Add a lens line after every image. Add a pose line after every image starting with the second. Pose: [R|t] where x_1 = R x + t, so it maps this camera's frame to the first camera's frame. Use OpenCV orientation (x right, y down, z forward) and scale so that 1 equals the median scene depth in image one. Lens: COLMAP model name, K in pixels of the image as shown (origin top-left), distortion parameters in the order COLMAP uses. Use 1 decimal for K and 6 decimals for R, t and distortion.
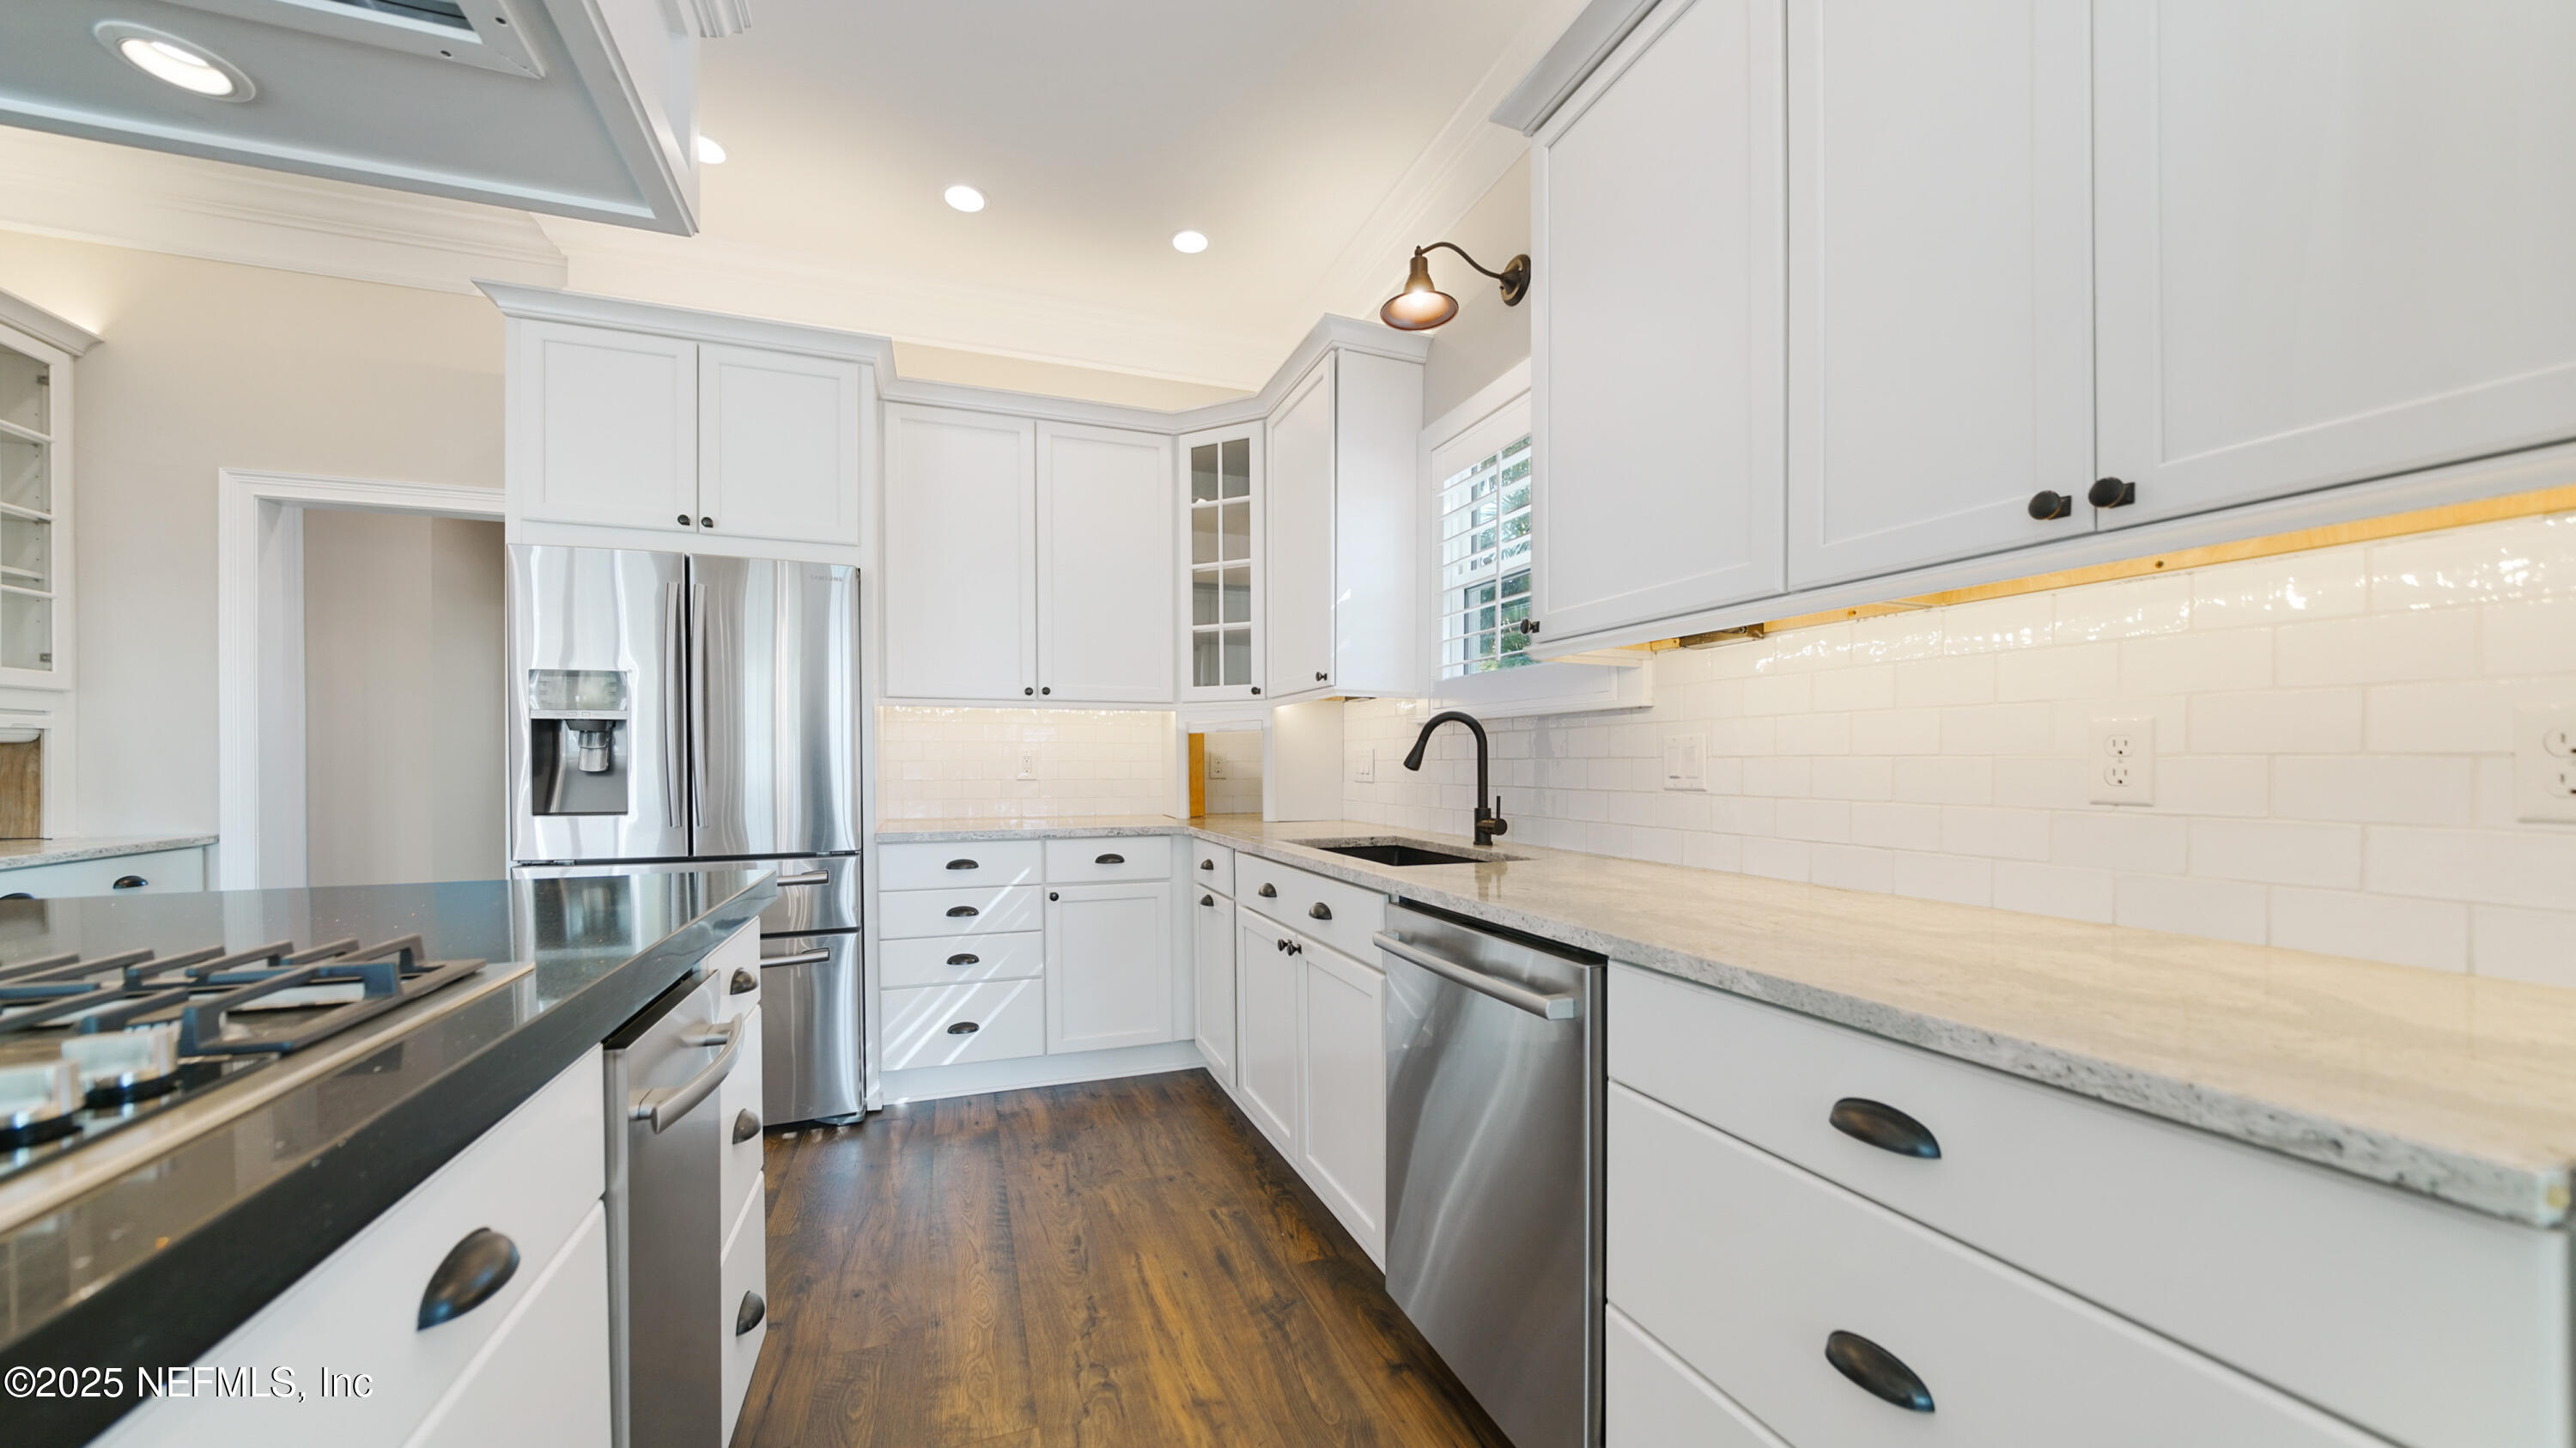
lens RADIAL K [[904.3, 0, 1264.8], [0, 904.3, 773.9], [0, 0, 1]] dist [0.001806, 0.000852]
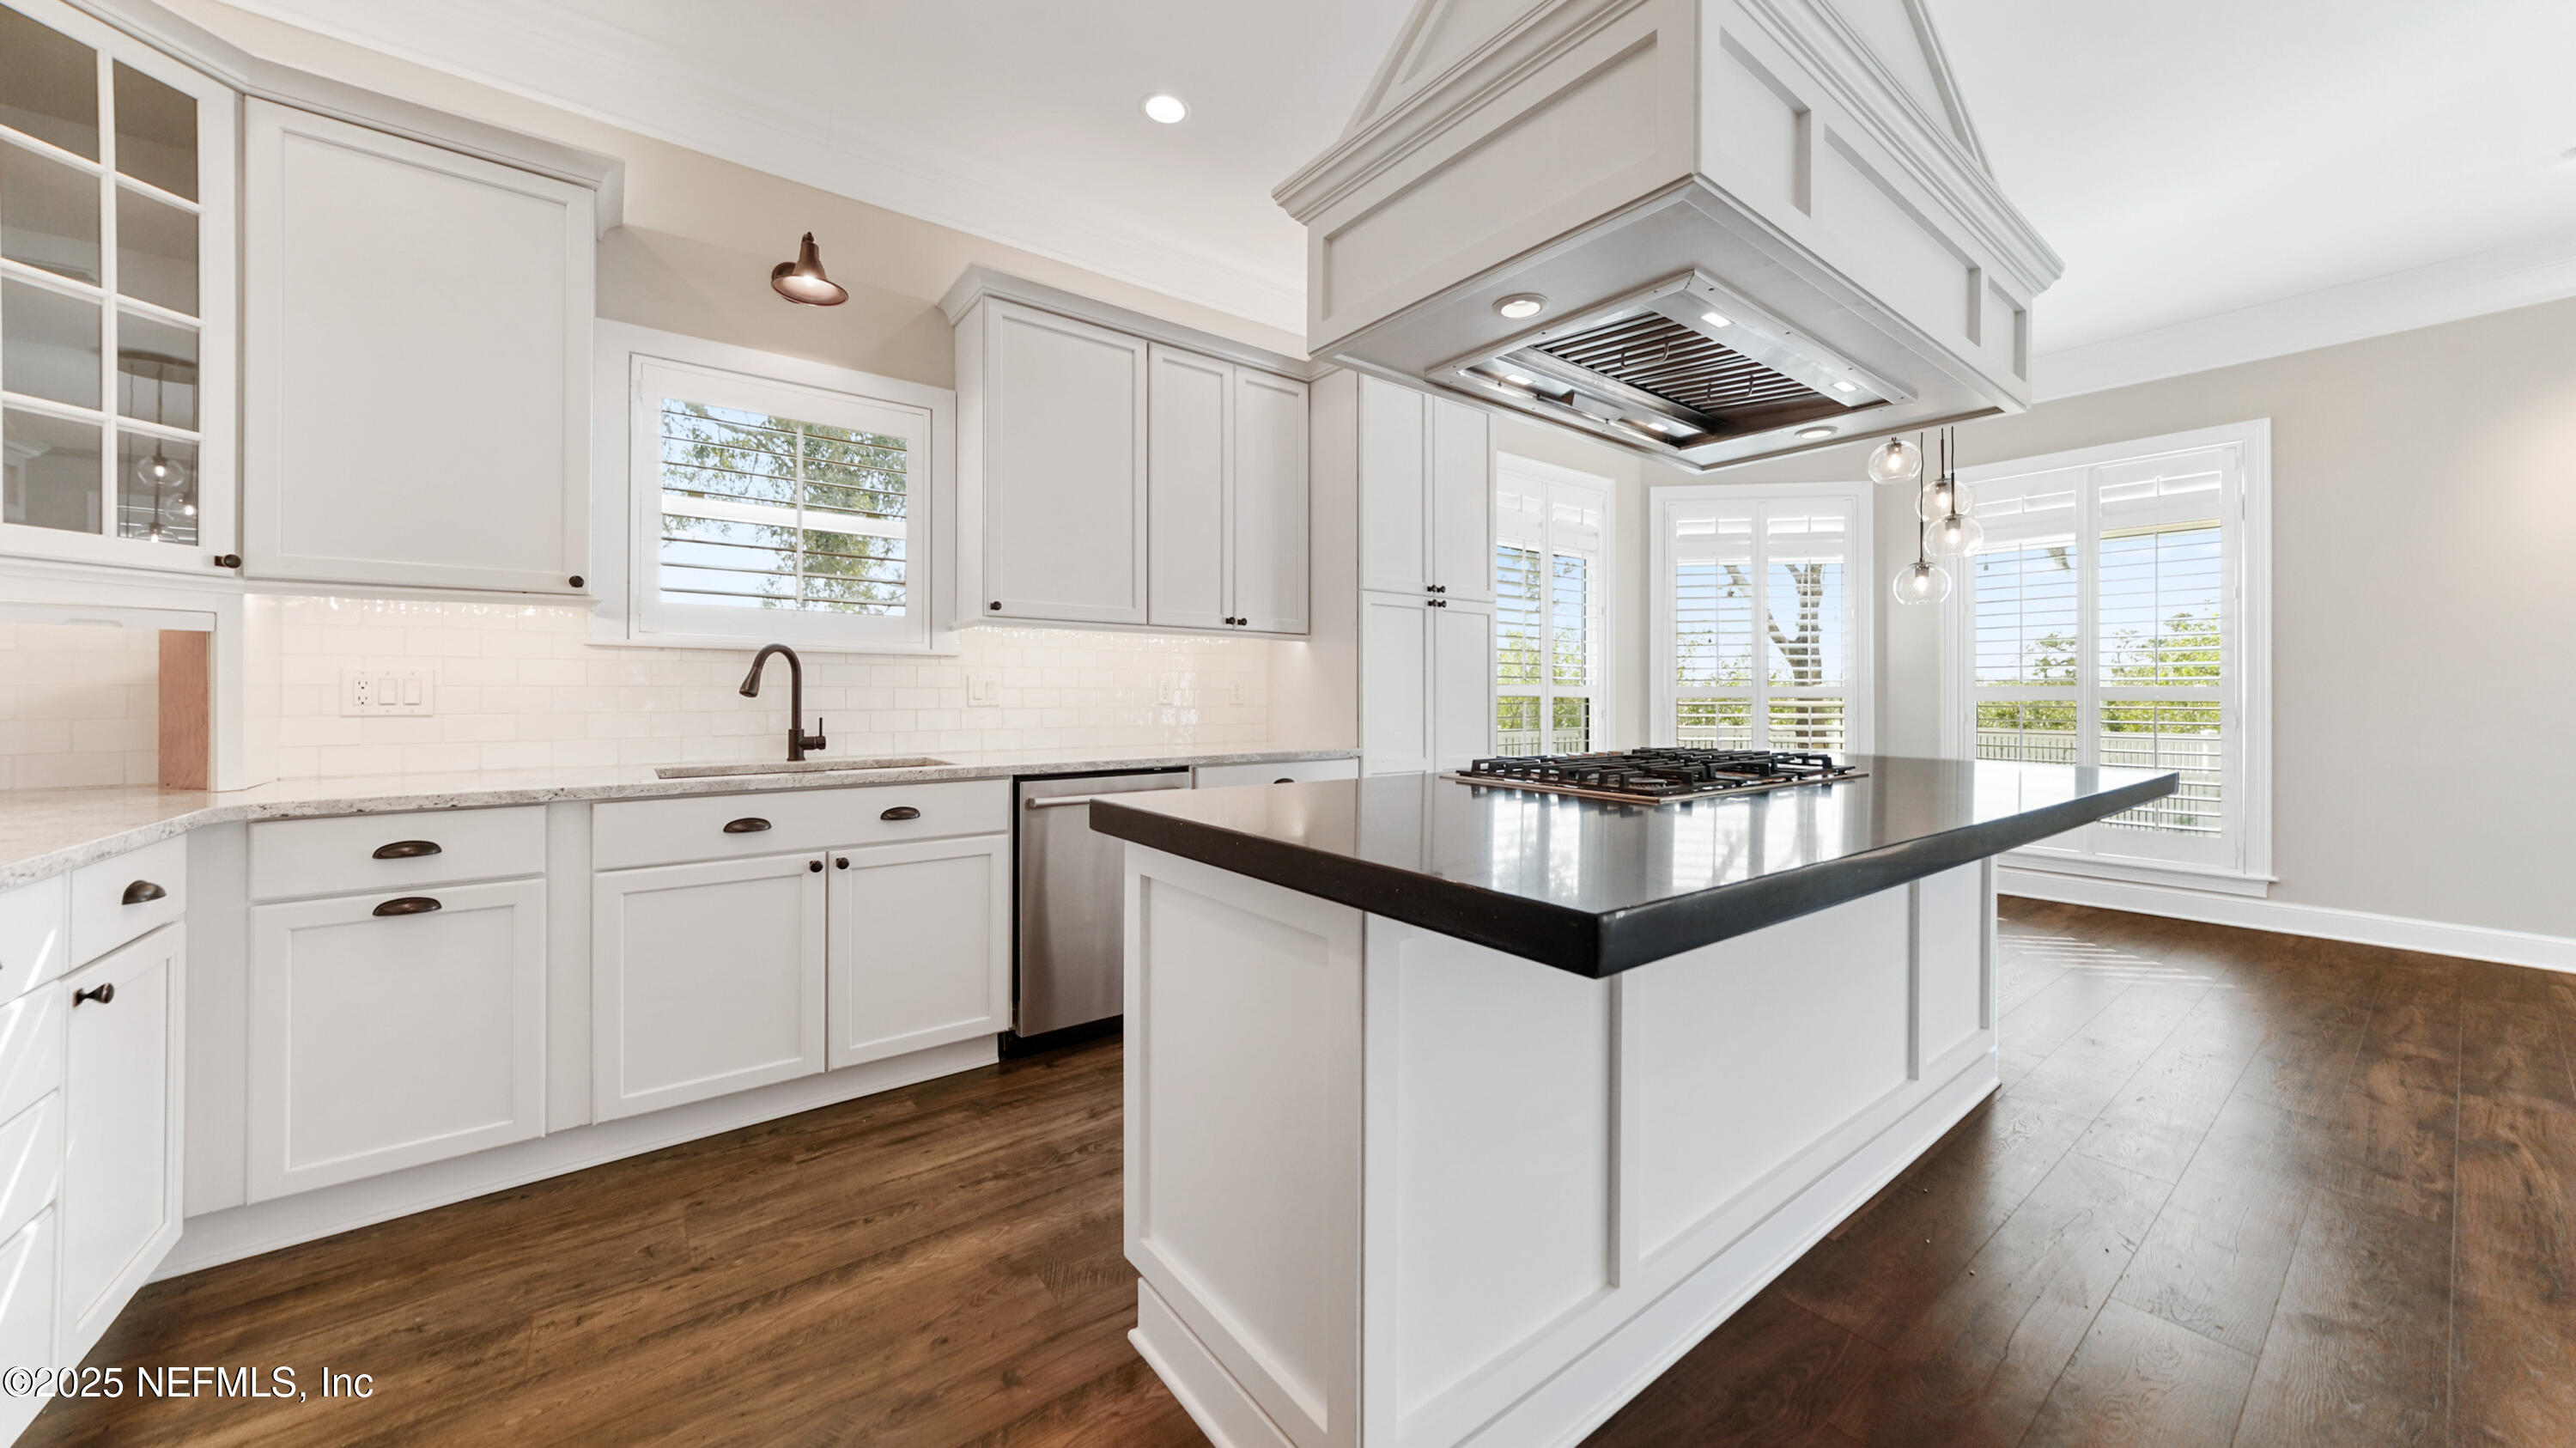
lens RADIAL K [[904.3, 0, 1291.0], [0, 904.3, 685.3], [0, 0, 1]] dist [0.001806, 0.000852]
pose [[-0.313701, 0.003928, 0.949514, -0.936339], [0.007196, 0.999973, -0.001760, -0.009676], [-0.949495, 0.006280, -0.313720, 0.671953]]
